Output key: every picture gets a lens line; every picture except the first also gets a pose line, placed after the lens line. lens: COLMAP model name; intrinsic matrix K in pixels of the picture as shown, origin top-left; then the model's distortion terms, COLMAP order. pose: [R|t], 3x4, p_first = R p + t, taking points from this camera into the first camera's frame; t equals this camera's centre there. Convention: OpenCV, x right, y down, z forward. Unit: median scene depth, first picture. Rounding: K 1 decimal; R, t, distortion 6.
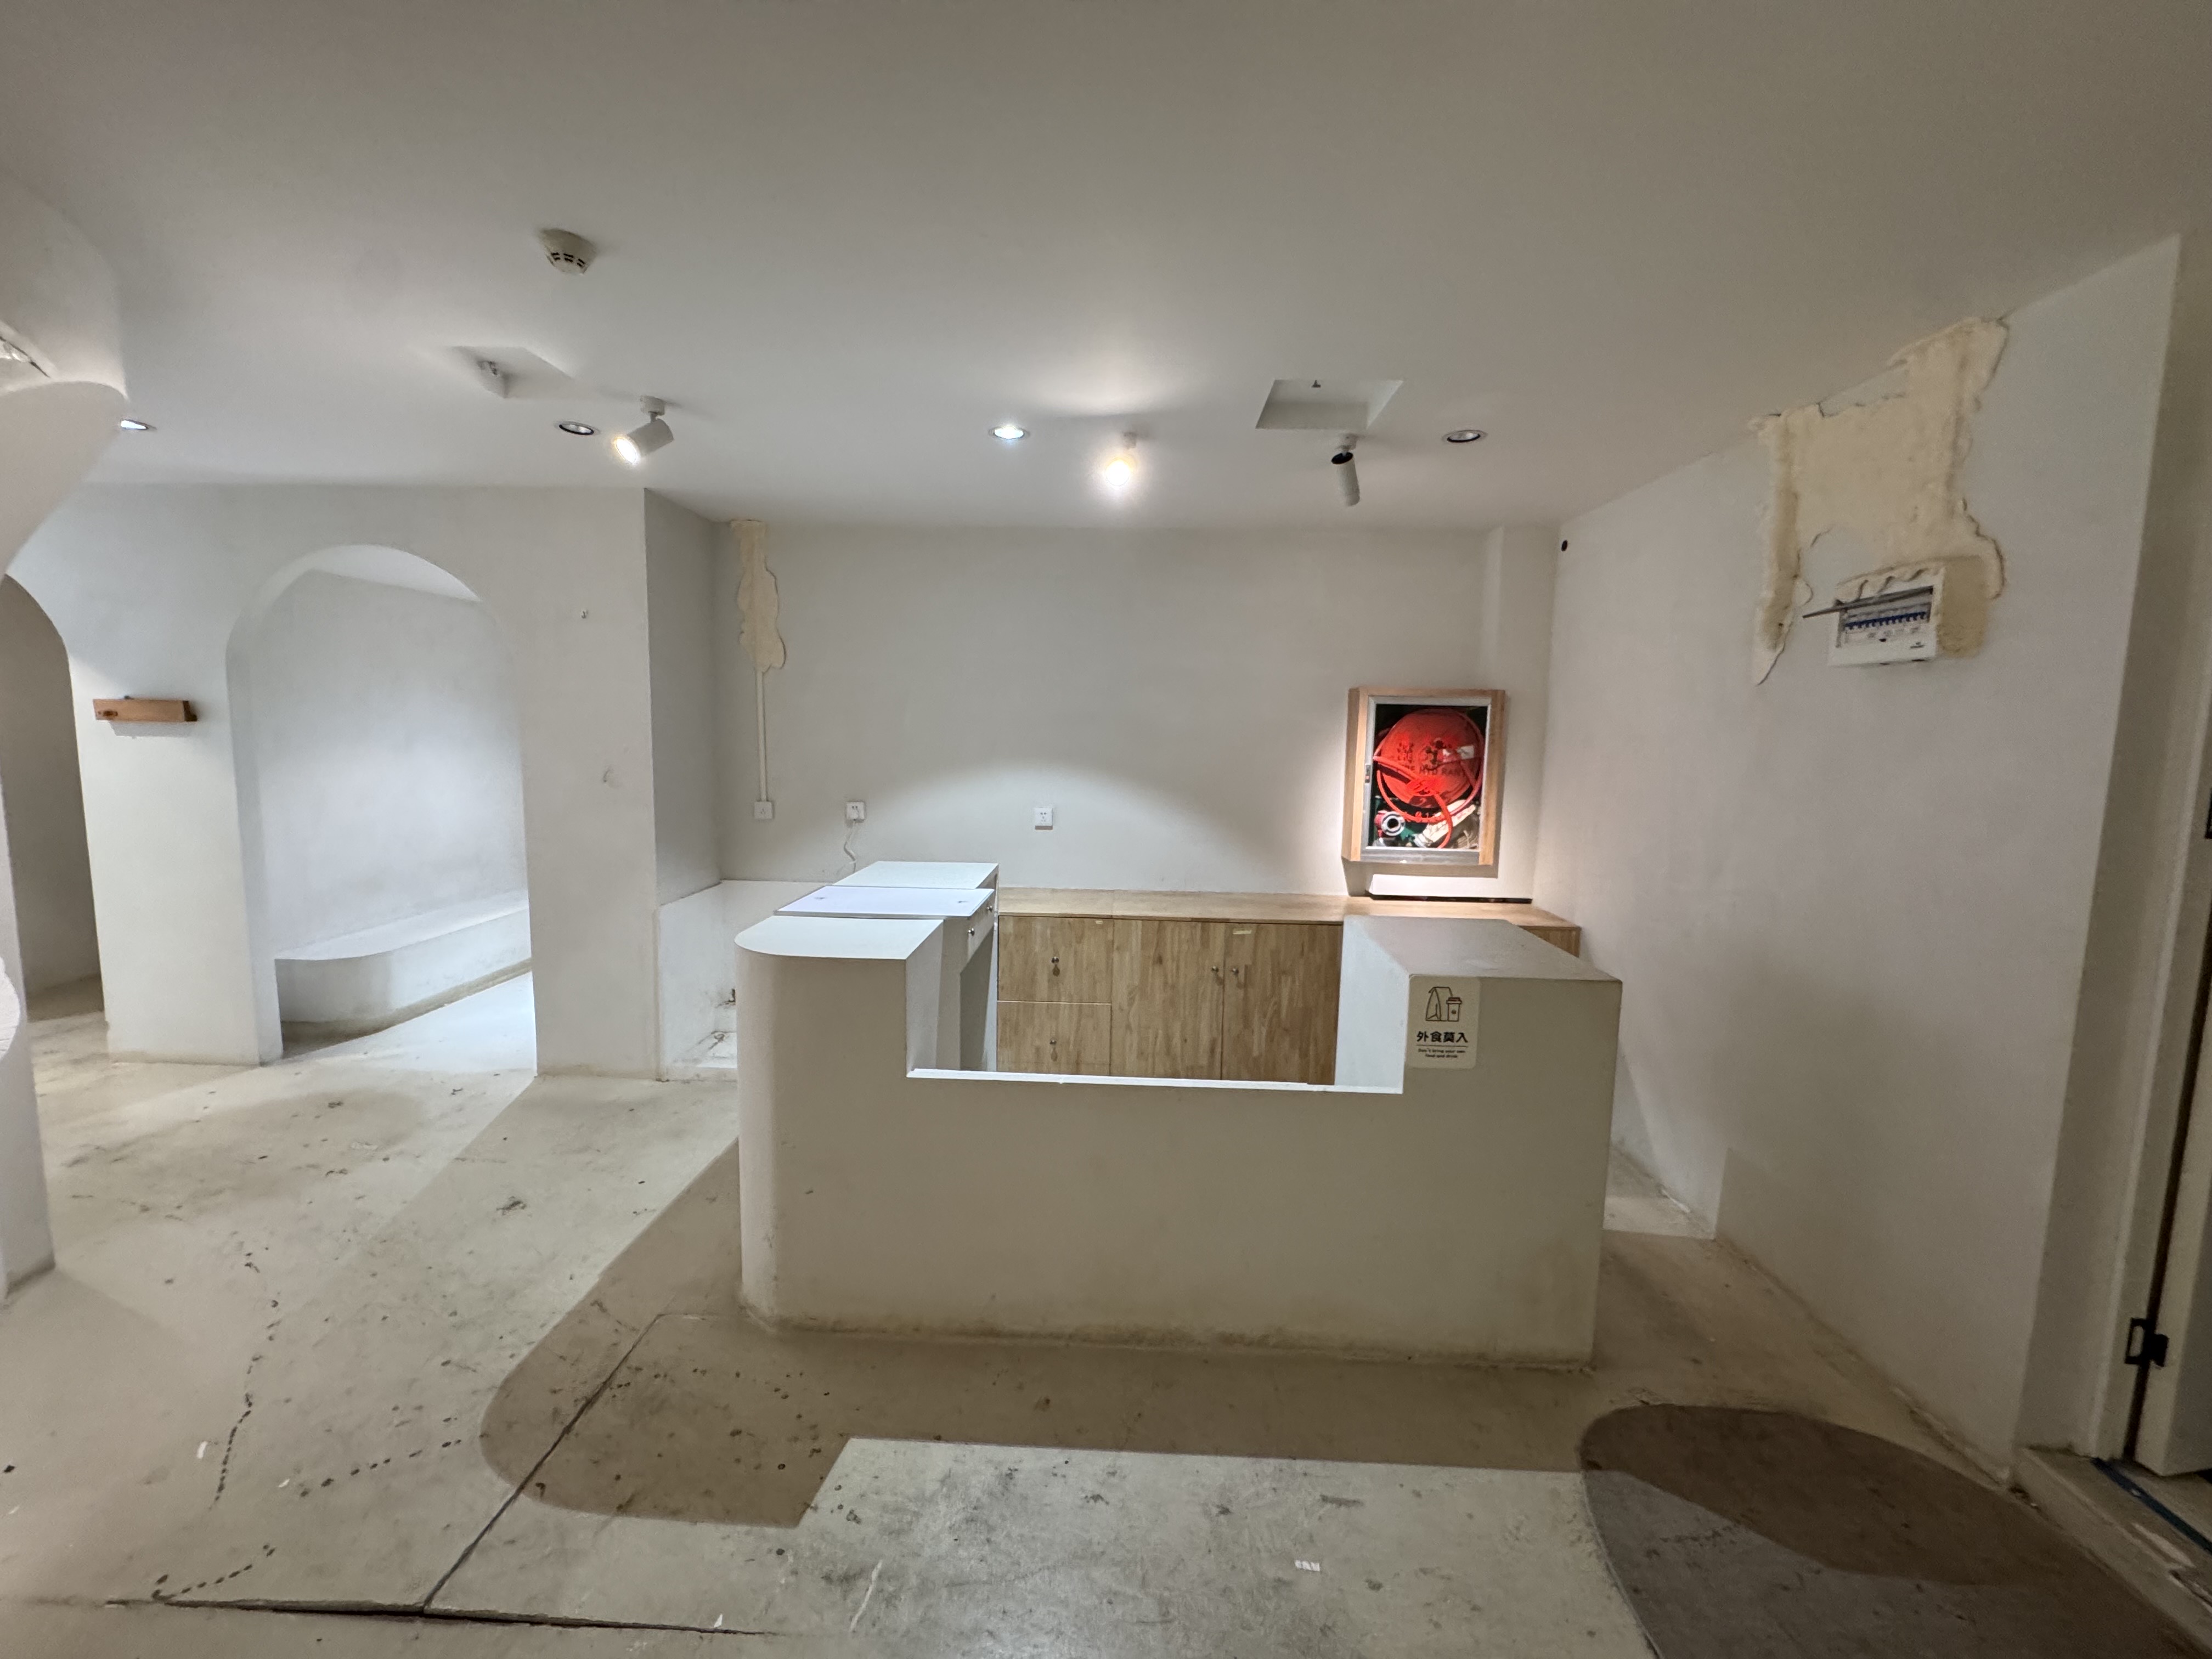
lens RADIAL K [[883.4, 0, 1105.6], [0, 883.4, 826.6], [0, 0, 1]] dist [-0.003277, 0.000308]
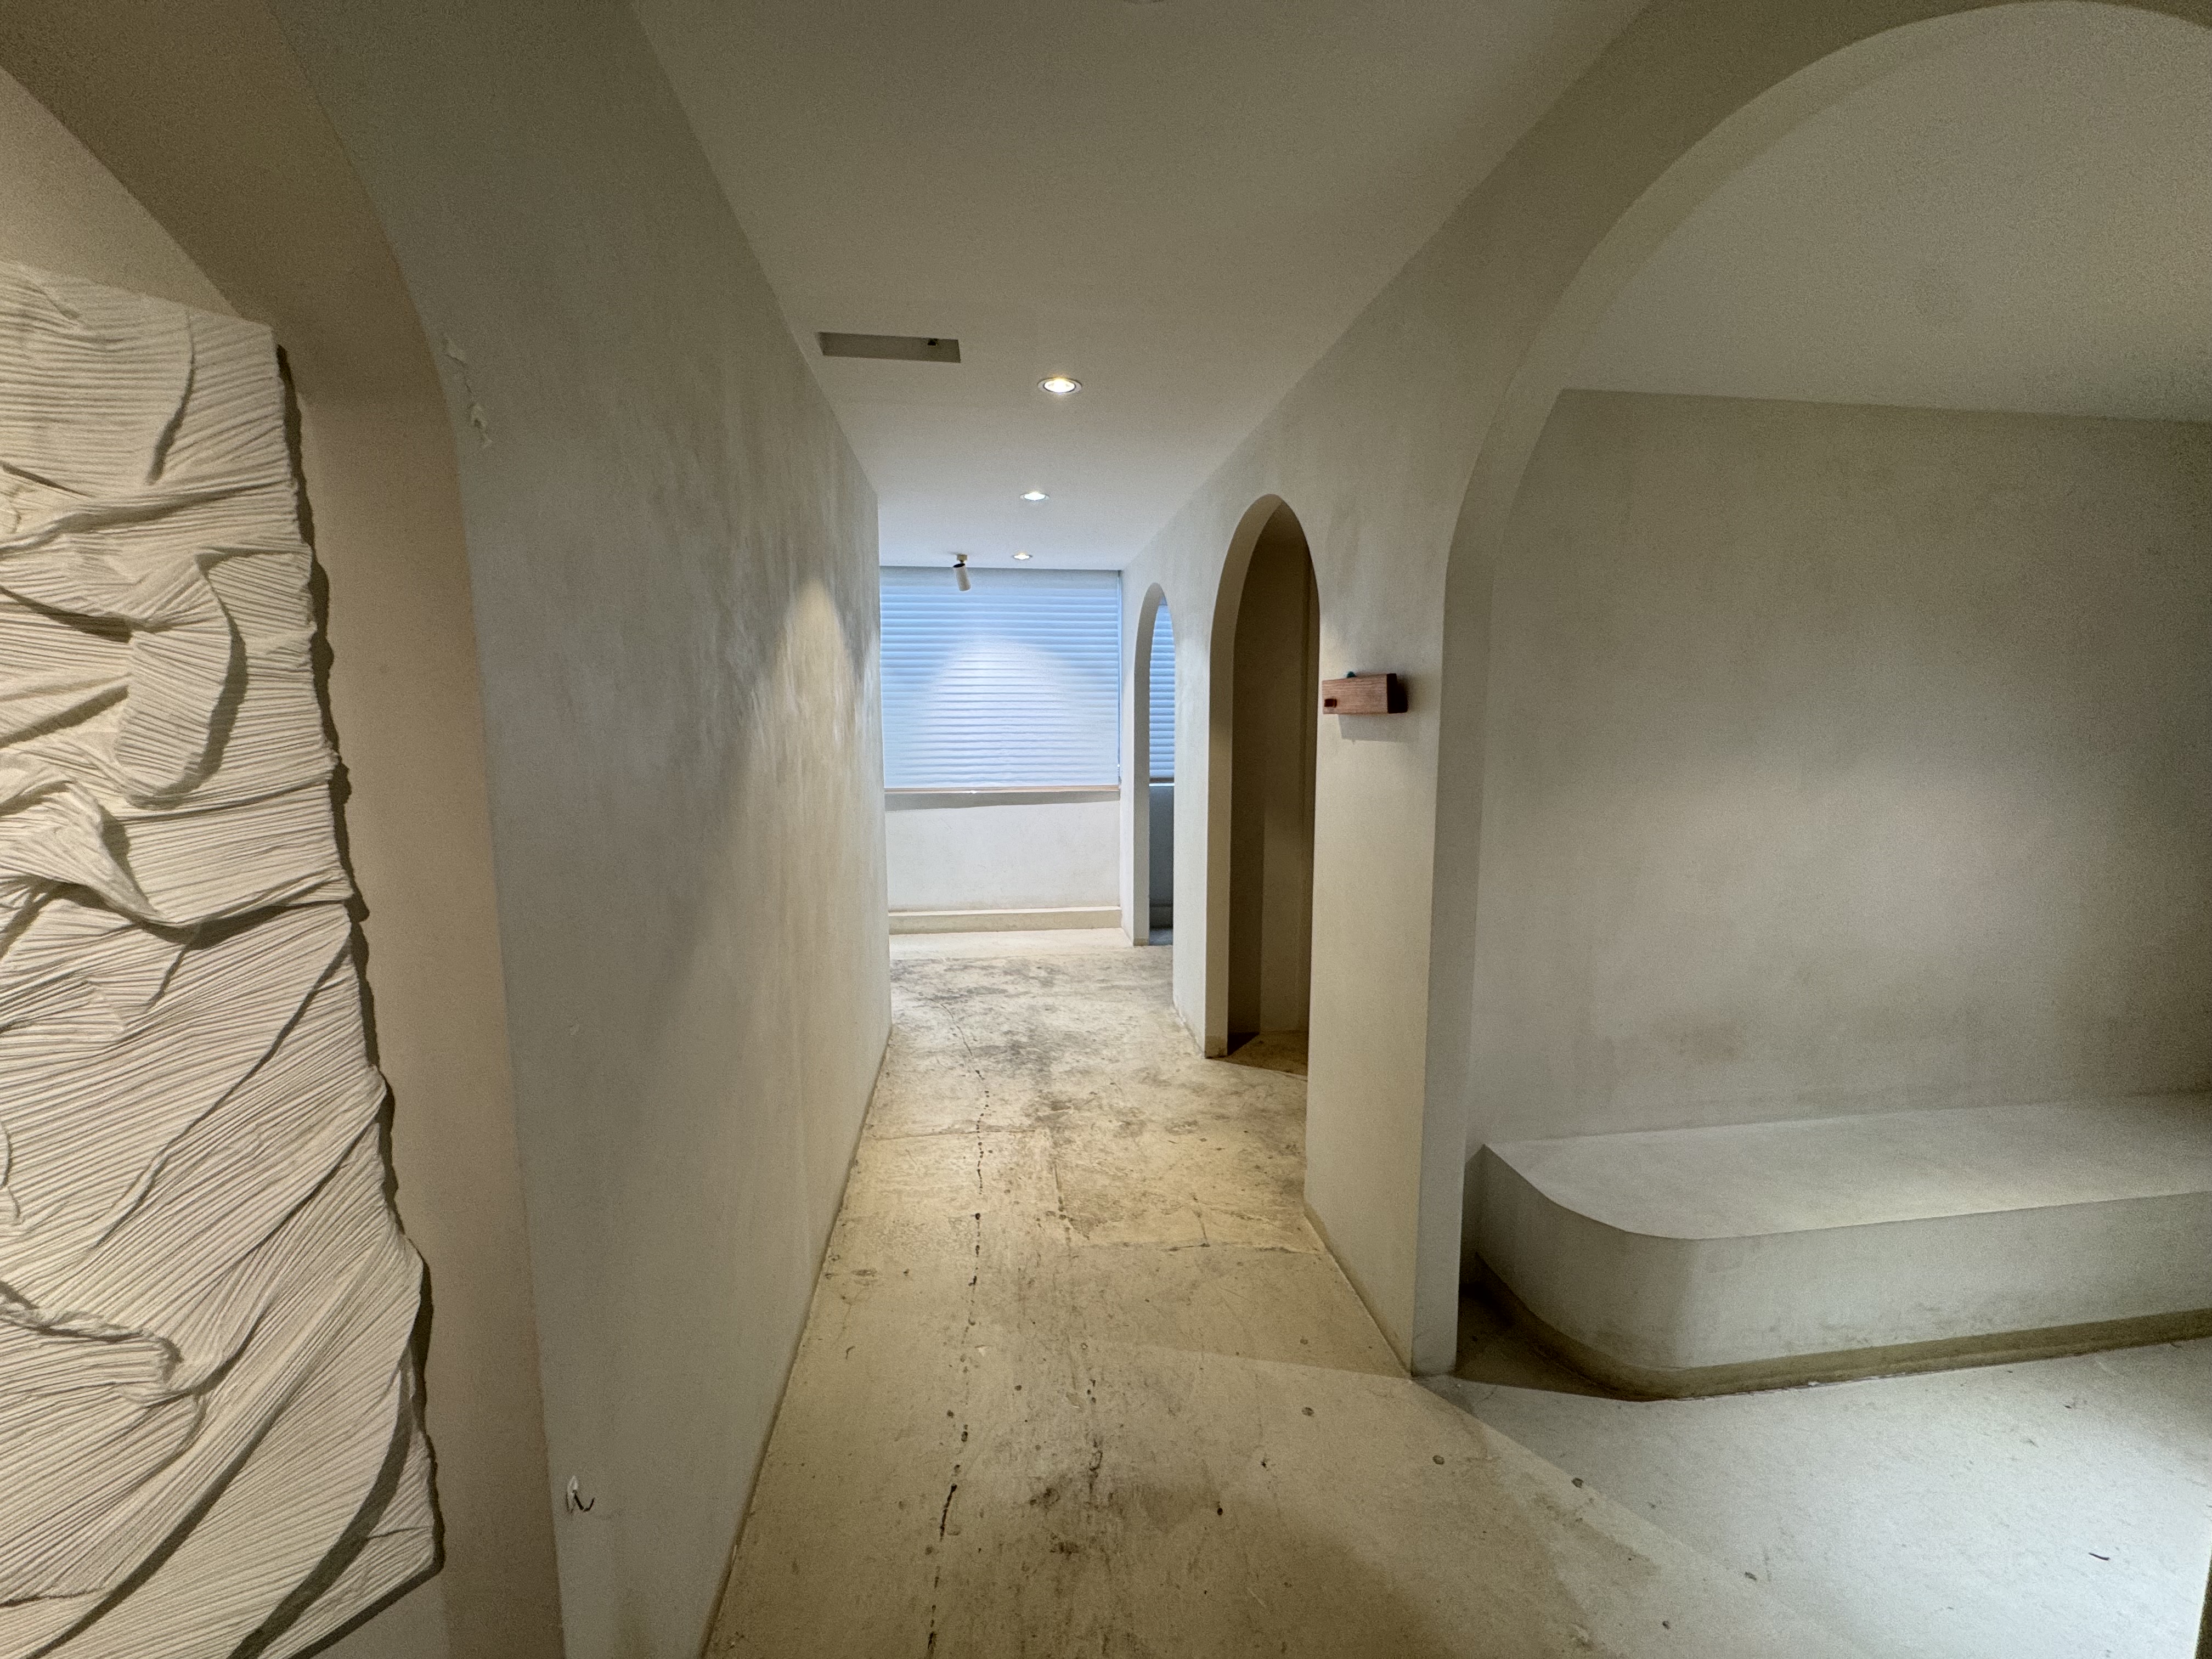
lens RADIAL K [[883.4, 0, 1105.6], [0, 883.4, 826.6], [0, 0, 1]] dist [-0.003277, 0.000308]
pose [[0.148801, 0.101076, -0.983688, -0.494439], [-0.102865, 0.990948, 0.086262, -0.073505], [0.983502, 0.088351, 0.157851, 0.693040]]
